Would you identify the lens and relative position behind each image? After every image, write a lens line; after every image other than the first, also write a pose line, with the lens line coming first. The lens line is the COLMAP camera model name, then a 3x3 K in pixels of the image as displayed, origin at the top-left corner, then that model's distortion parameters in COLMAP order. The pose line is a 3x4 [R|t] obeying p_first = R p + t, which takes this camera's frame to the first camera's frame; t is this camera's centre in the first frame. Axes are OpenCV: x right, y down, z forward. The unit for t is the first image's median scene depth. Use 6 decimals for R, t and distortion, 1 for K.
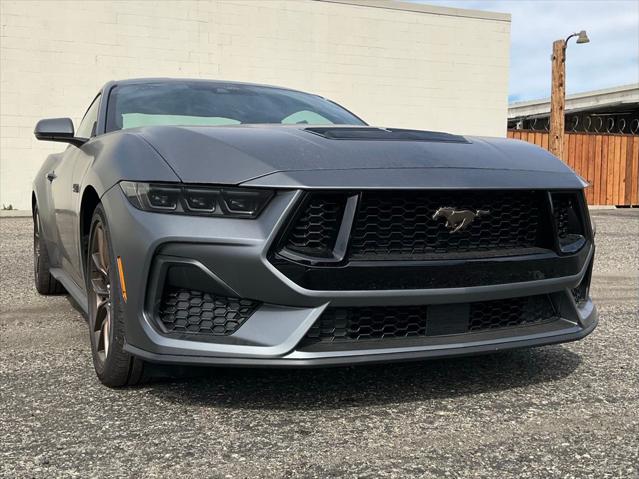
lens RADIAL K [[713.2, 0, 303.8], [0, 713.2, 231.6], [0, 0, 1]] dist [0.016946, 0.000000]
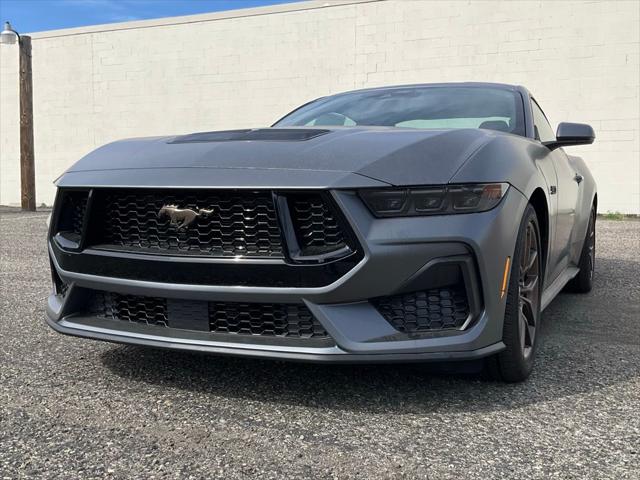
lens RADIAL K [[694.4, 0, 320.3], [0, 694.4, 243.2], [0, 0, 1]] dist [0.028059, 0.000000]
pose [[0.726506, 0.061319, -0.684419, 1.003656], [-0.050276, 0.998084, 0.036054, -0.025422], [0.685318, 0.008217, 0.728197, 0.393298]]
